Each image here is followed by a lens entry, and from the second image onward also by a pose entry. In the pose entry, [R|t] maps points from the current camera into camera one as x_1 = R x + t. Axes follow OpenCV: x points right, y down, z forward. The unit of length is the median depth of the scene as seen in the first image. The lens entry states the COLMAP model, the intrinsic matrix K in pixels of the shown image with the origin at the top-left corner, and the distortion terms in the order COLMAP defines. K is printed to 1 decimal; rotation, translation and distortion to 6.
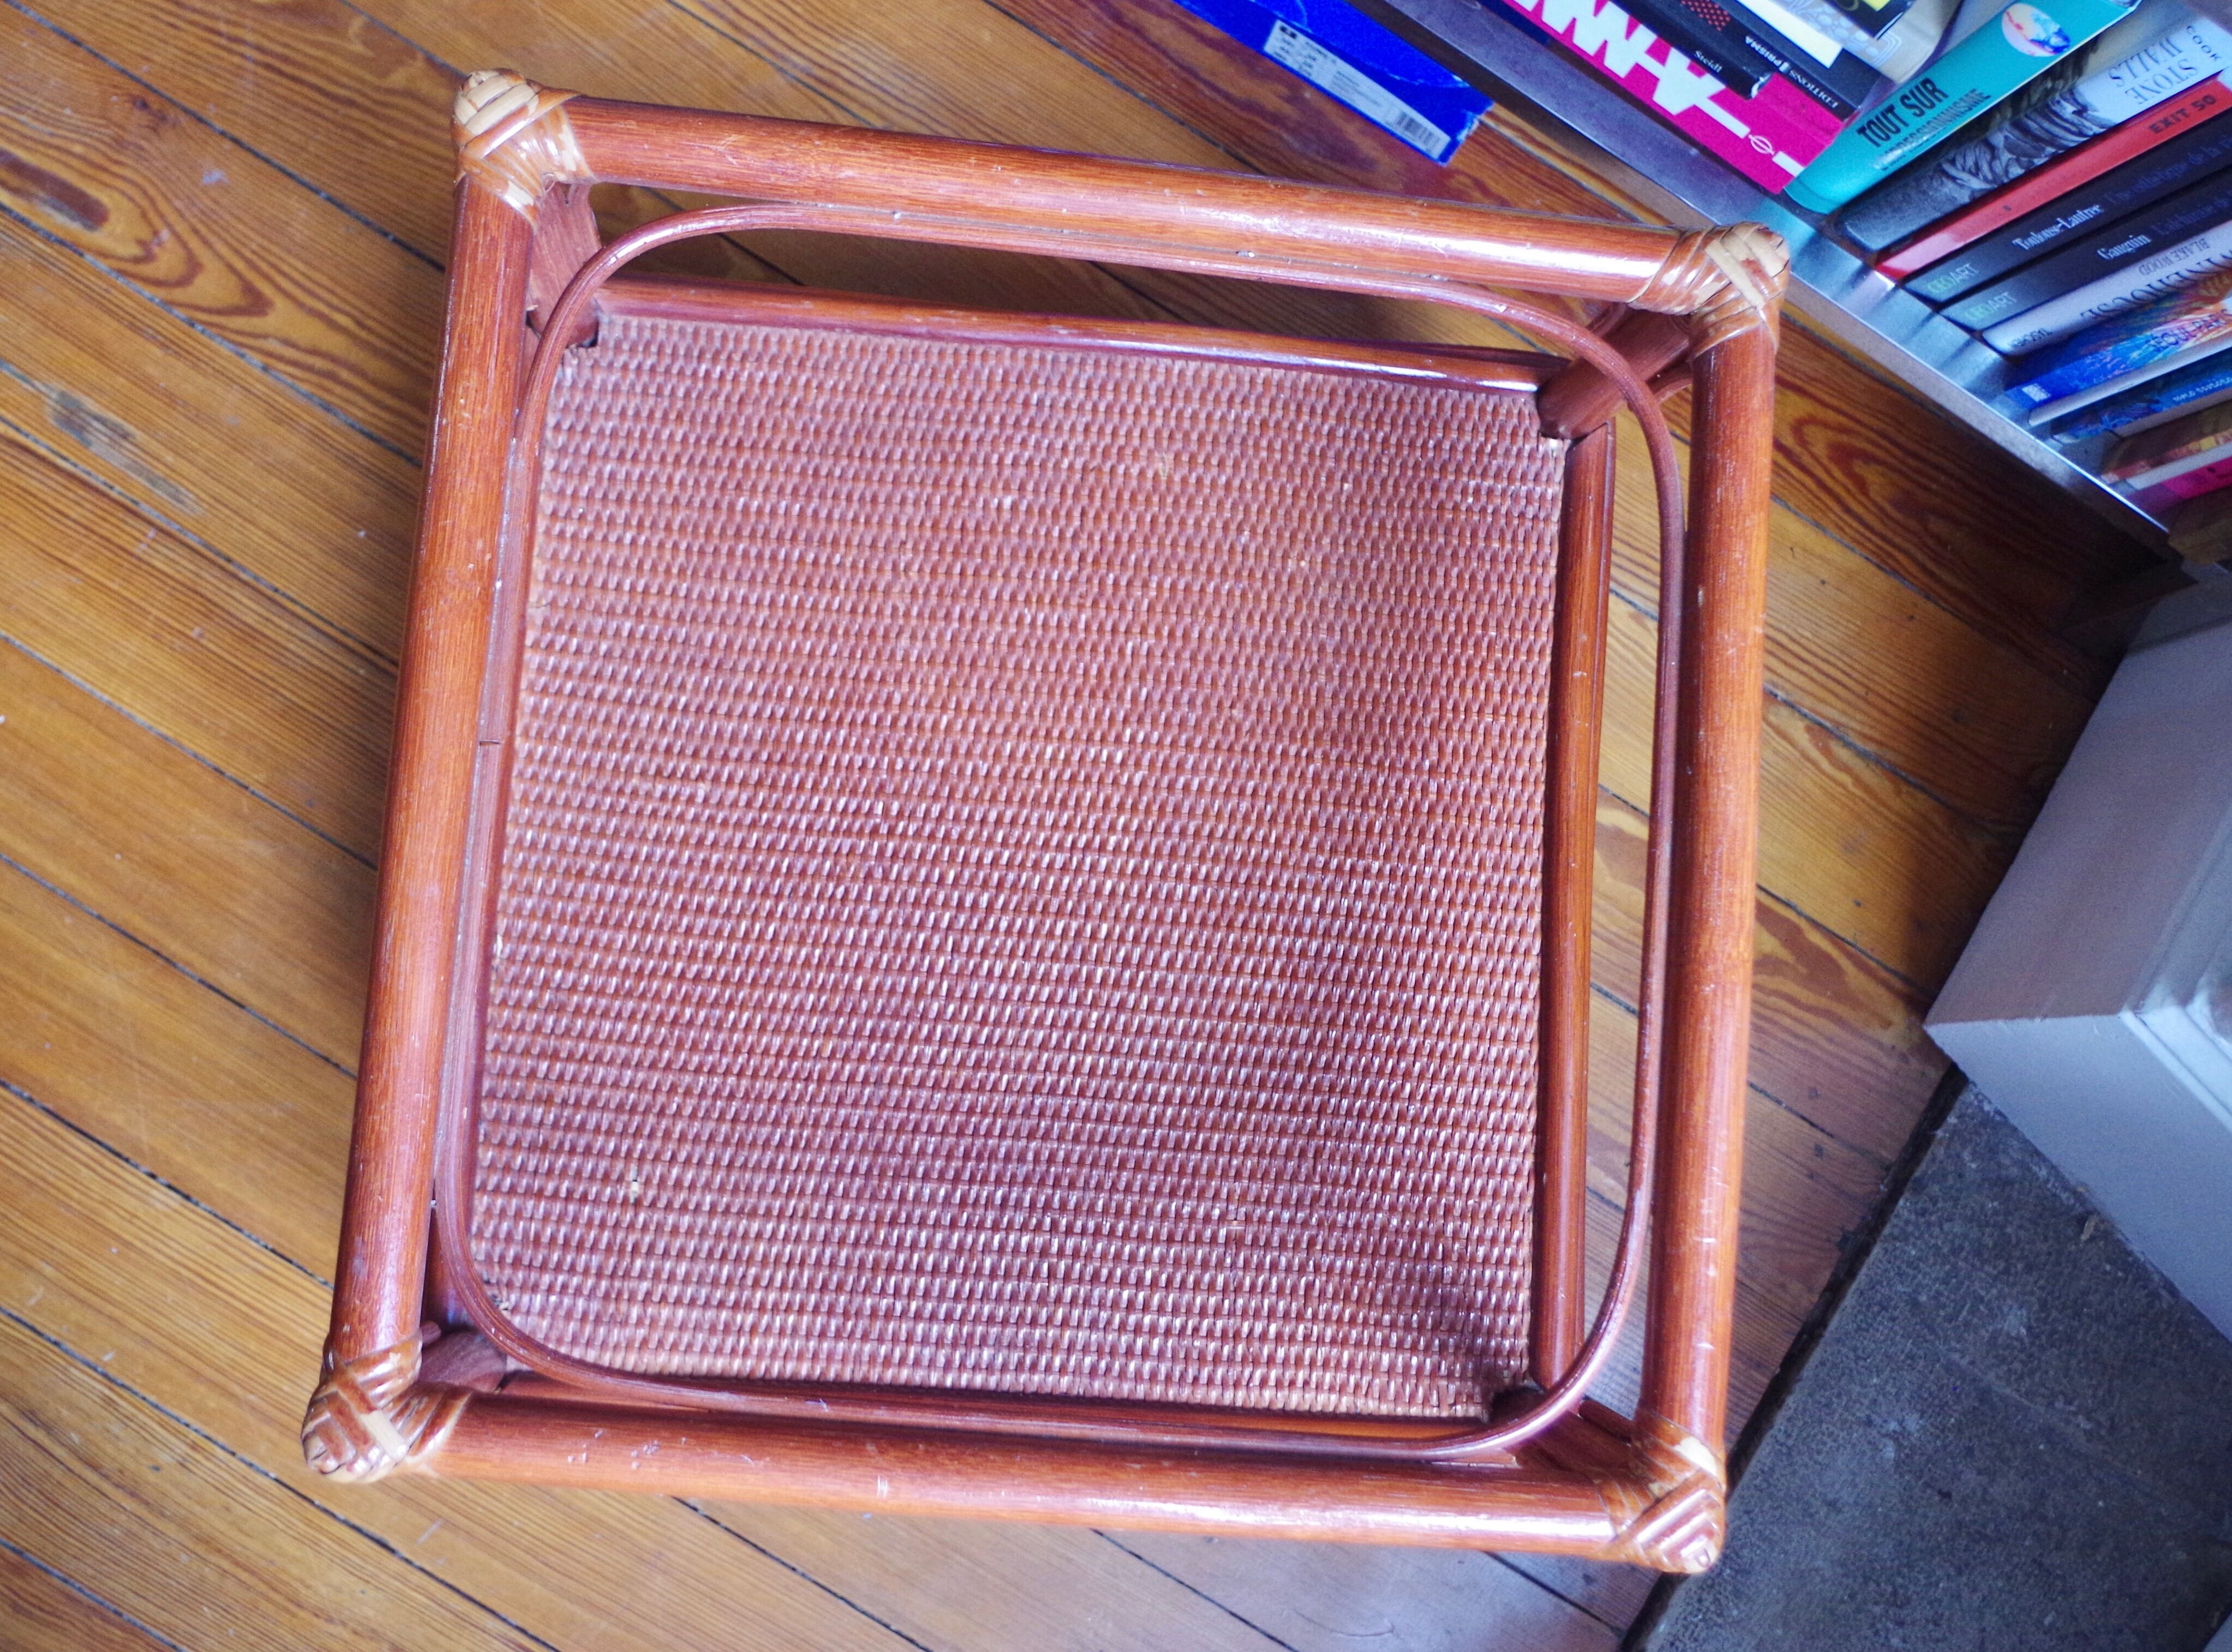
lens RADIAL K [[2555.7, 0, 1107.7], [0, 2555.7, 813.7], [0, 0, 1]] dist [-0.055640, 0.000000]
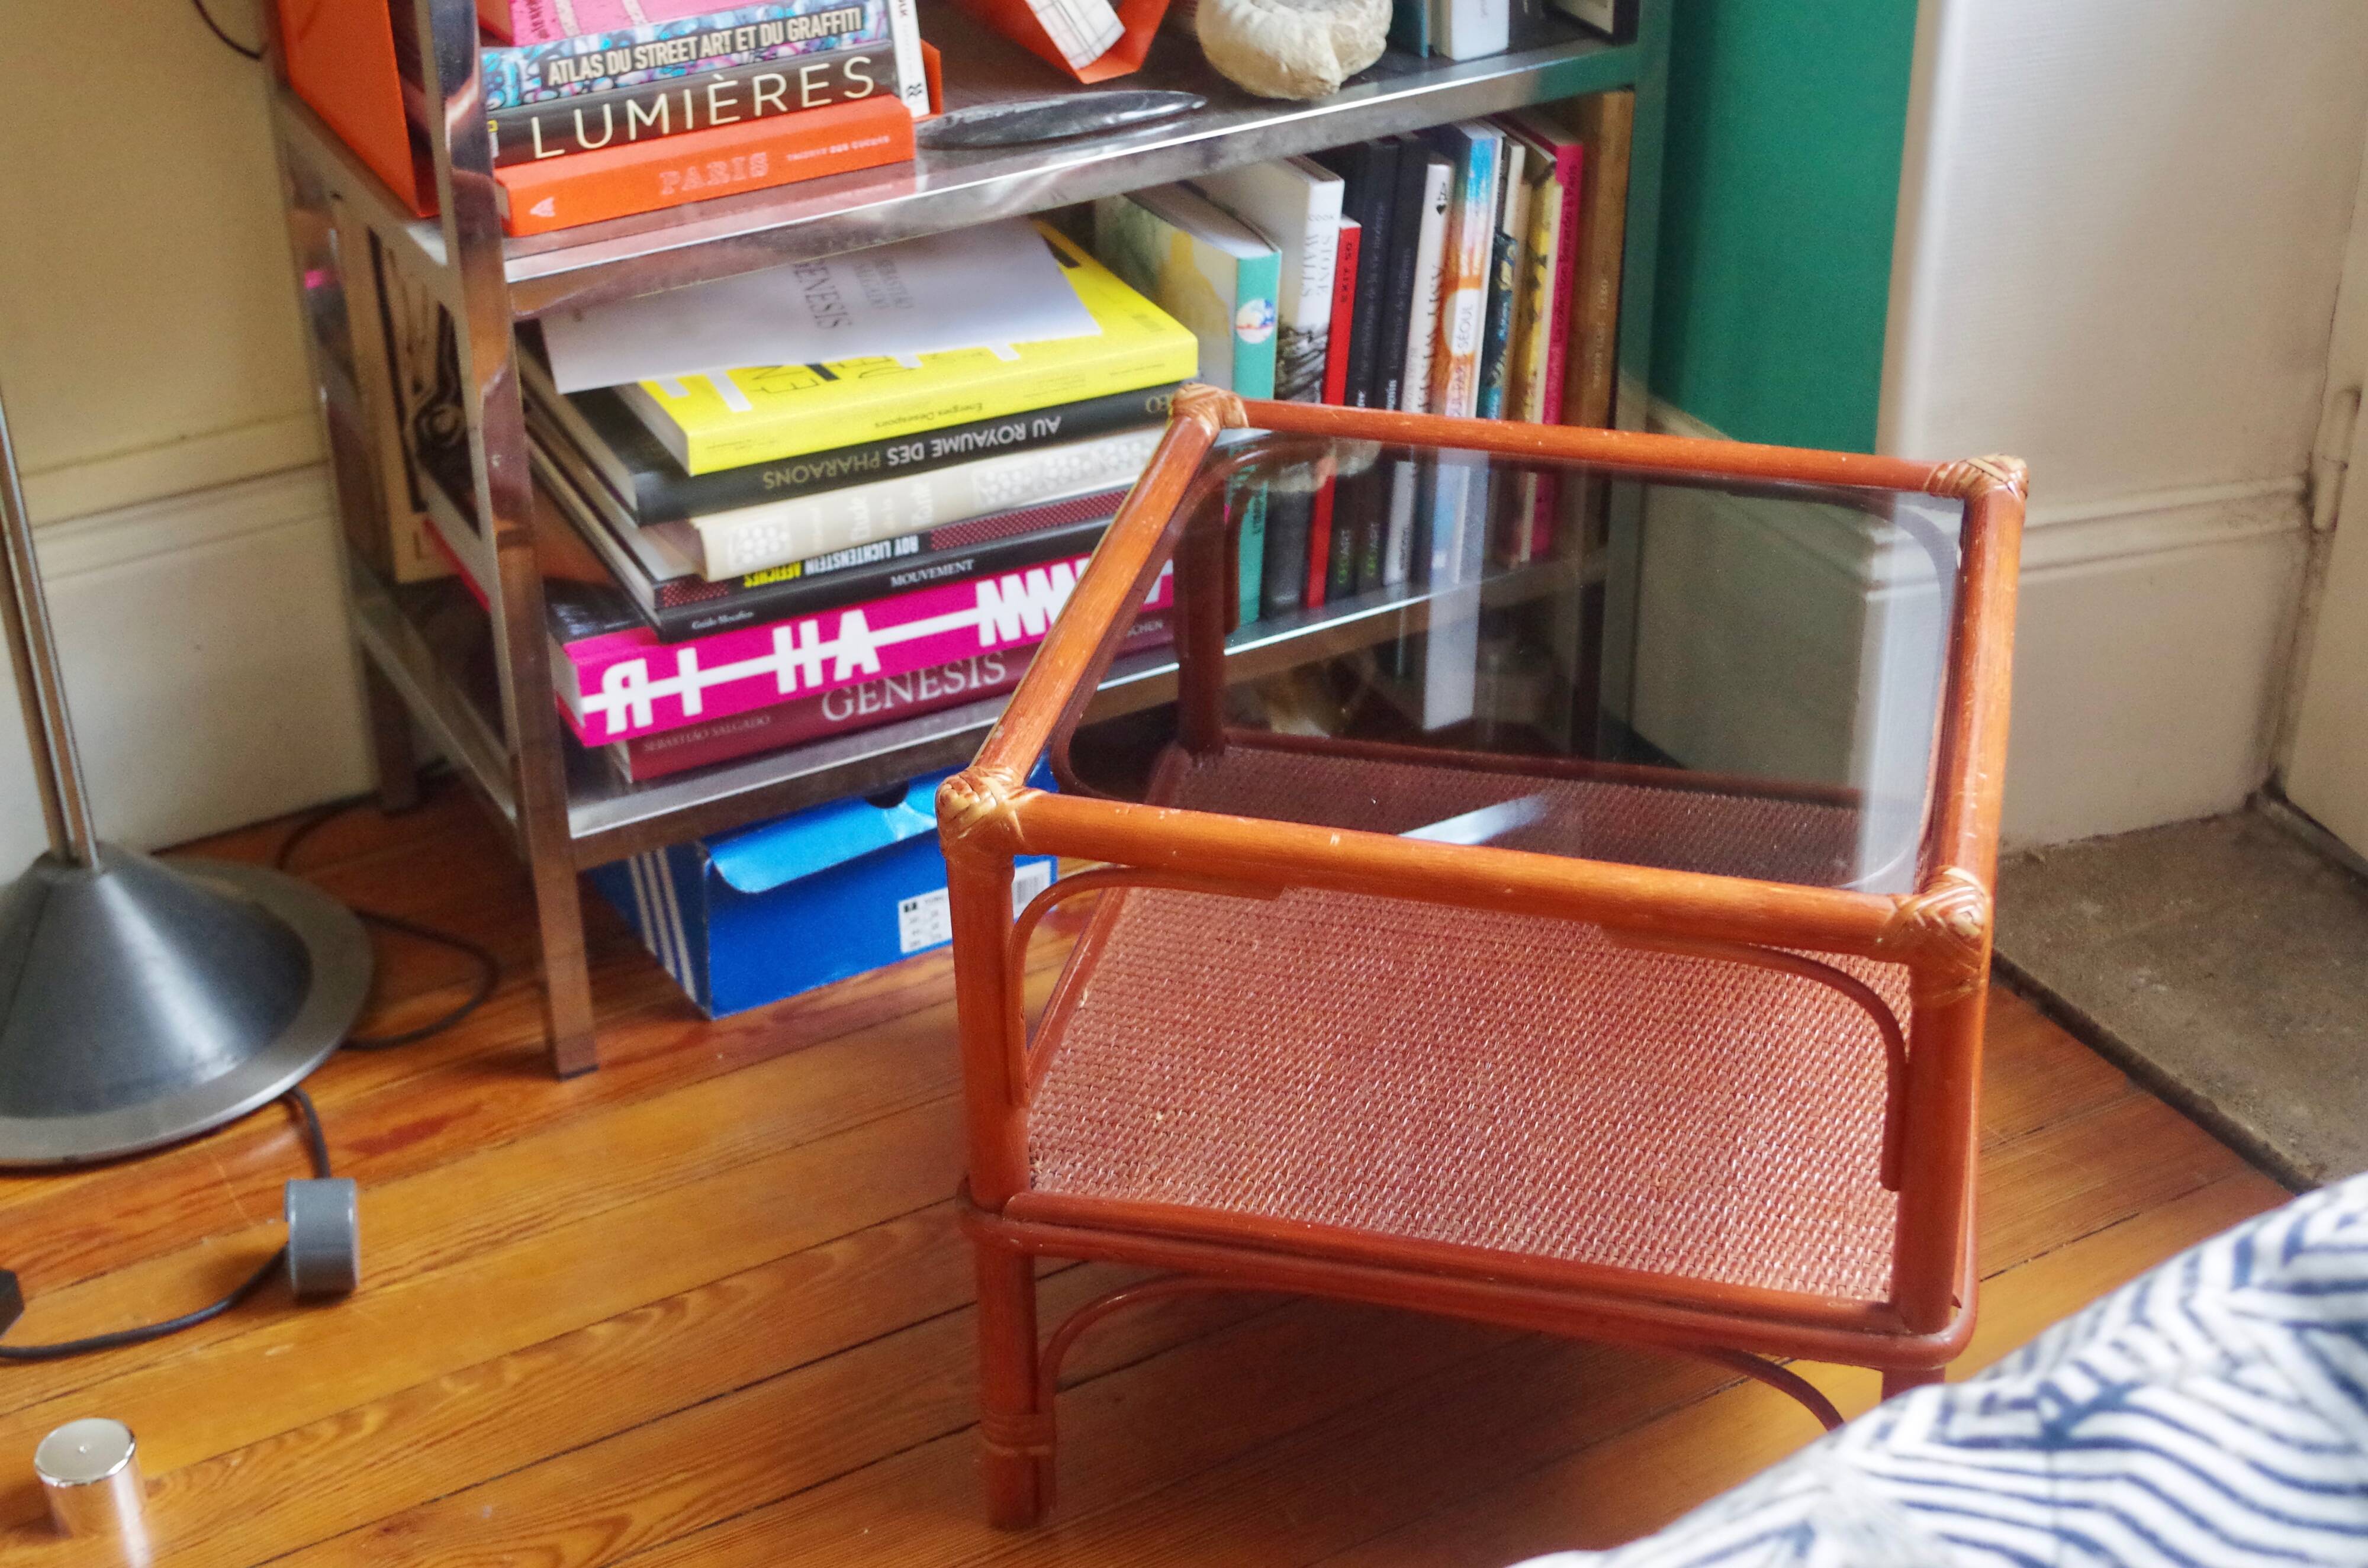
lens RADIAL K [[3418.4, 0, 1140.3], [0, 3418.4, 792.3], [0, 0, 1]] dist [0.008236, 0.000000]
pose [[0.482980, -0.548592, 0.682479, -1.023239], [0.875494, 0.316378, -0.365262, 0.400409], [-0.015541, 0.773920, 0.633093, -0.113700]]
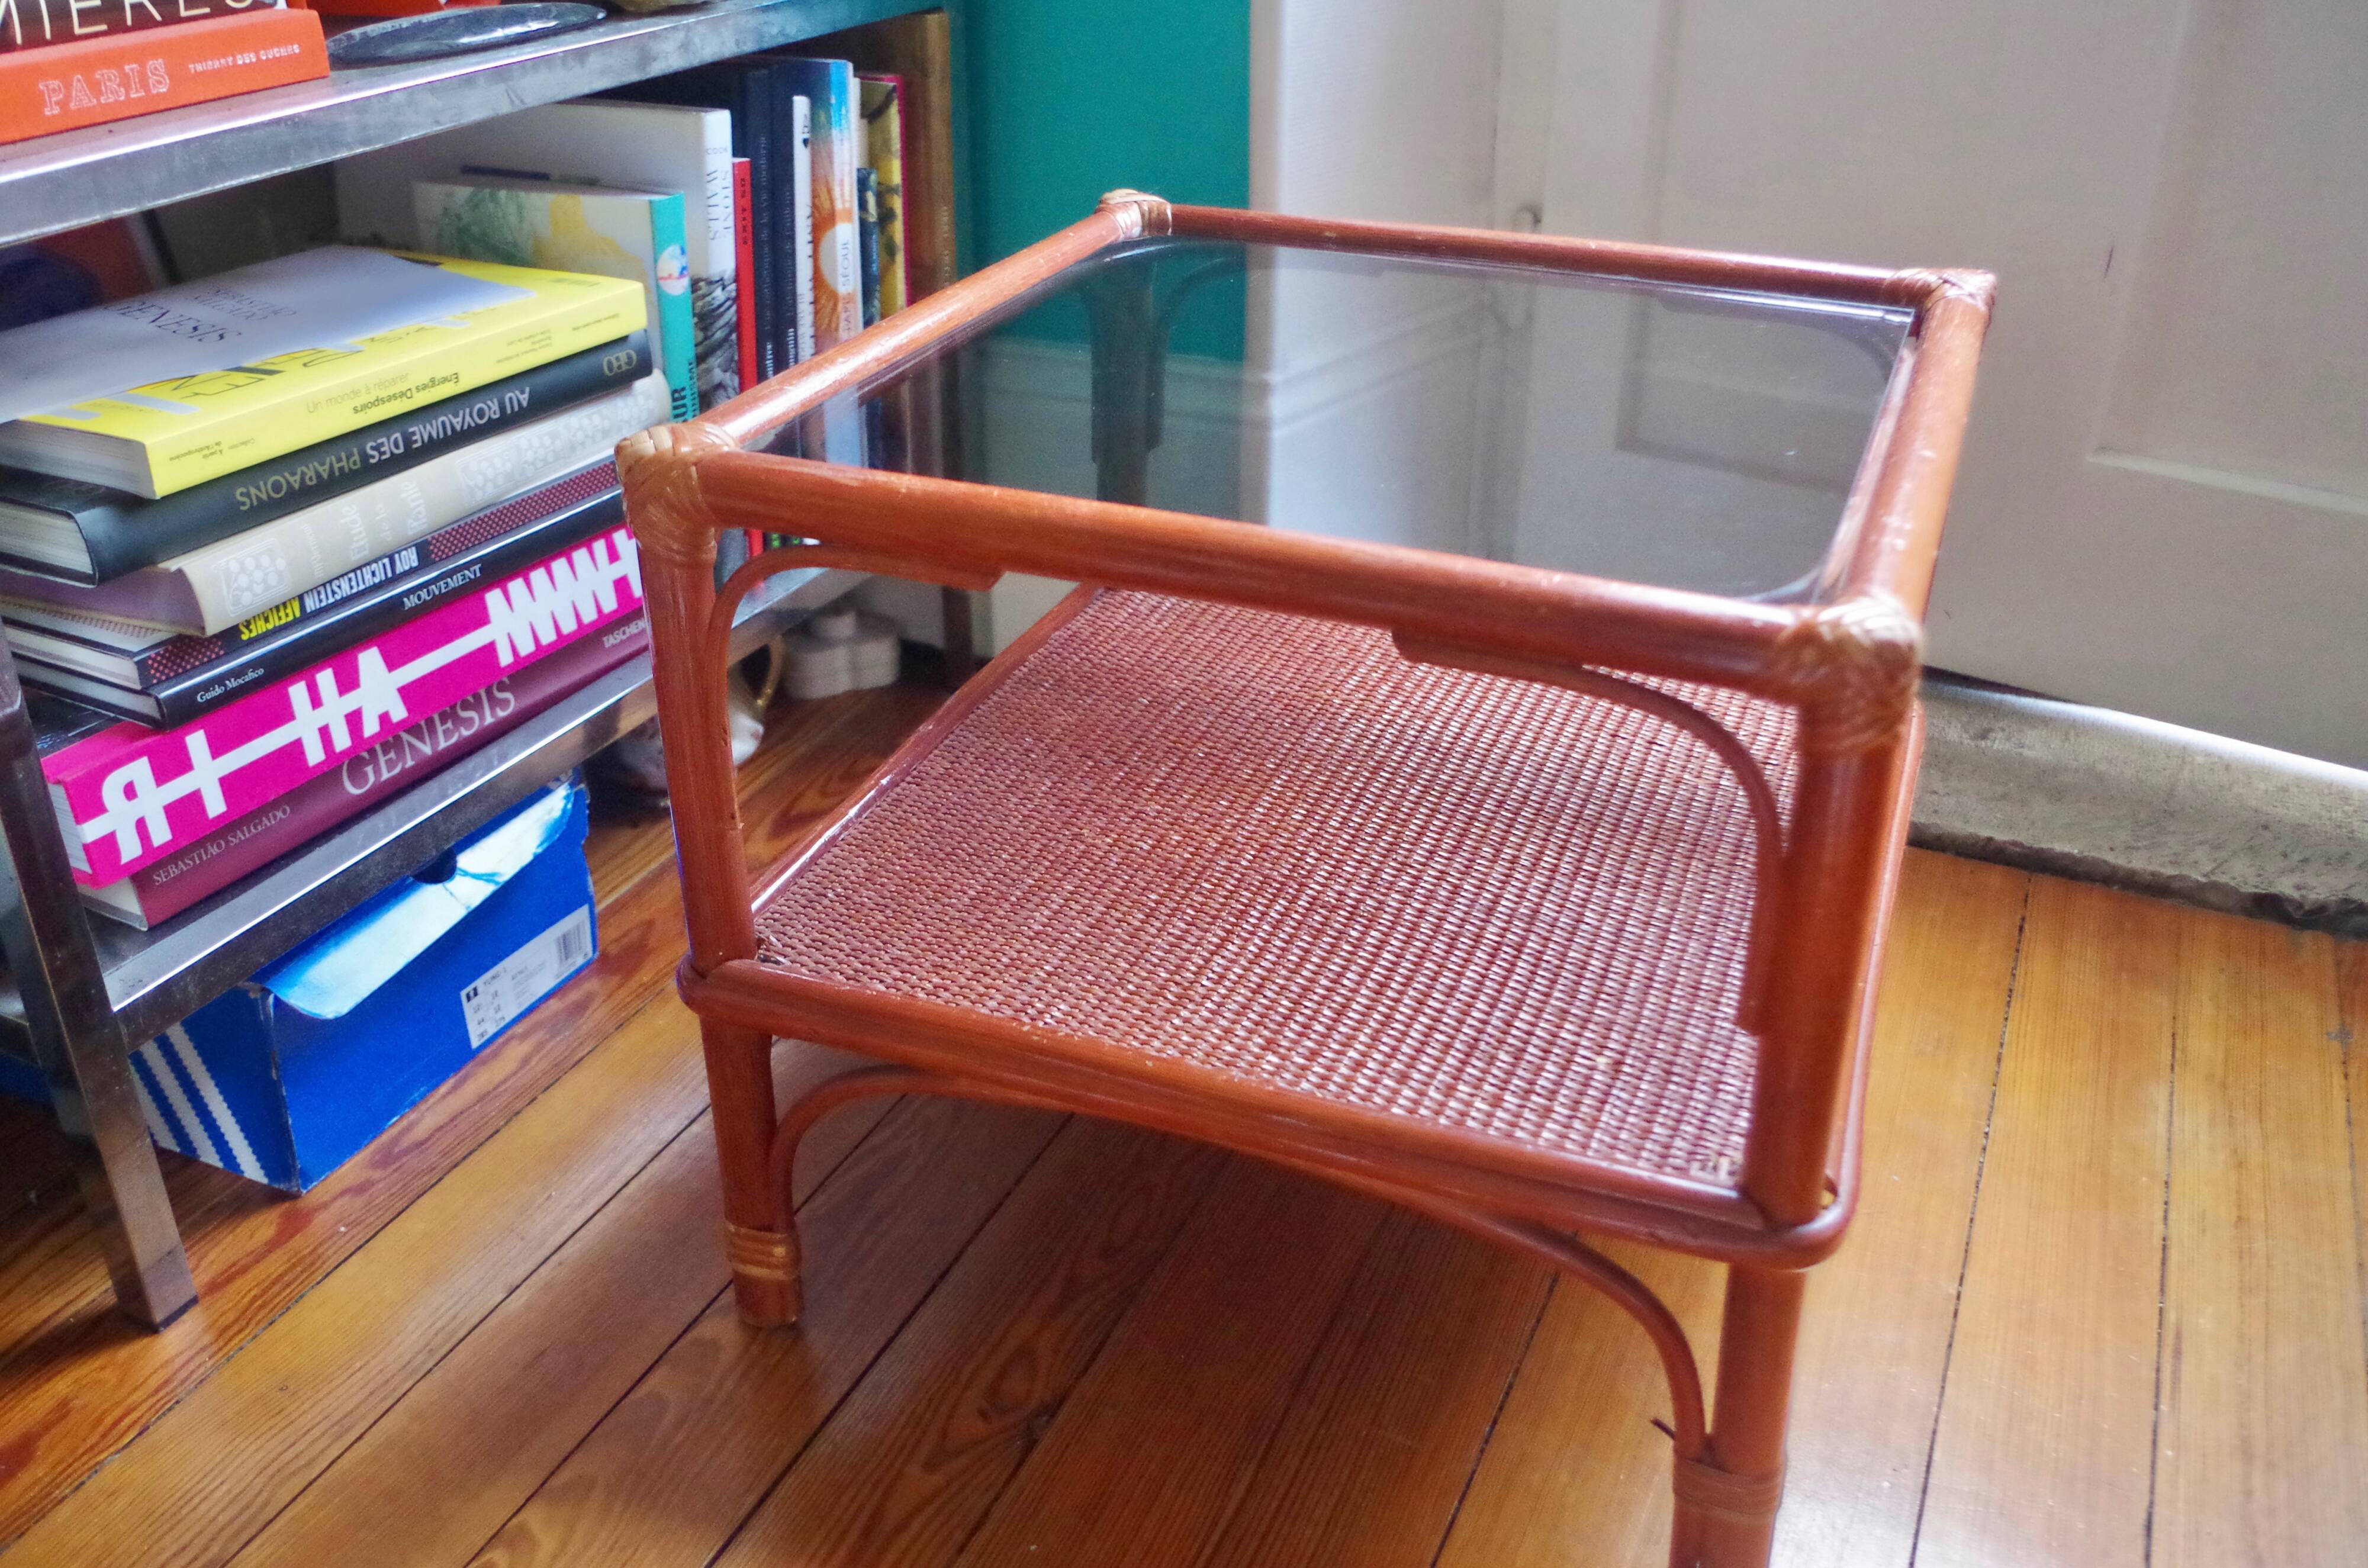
lens RADIAL K [[2063.1, 0, 1159.4], [0, 2063.1, 790.2], [0, 0, 1]] dist [-0.077449, 0.033368]
pose [[-0.118915, -0.565489, 0.816138, -0.648907], [0.986847, 0.023341, 0.159961, -0.164327], [-0.109506, 0.824426, 0.555276, 0.423072]]
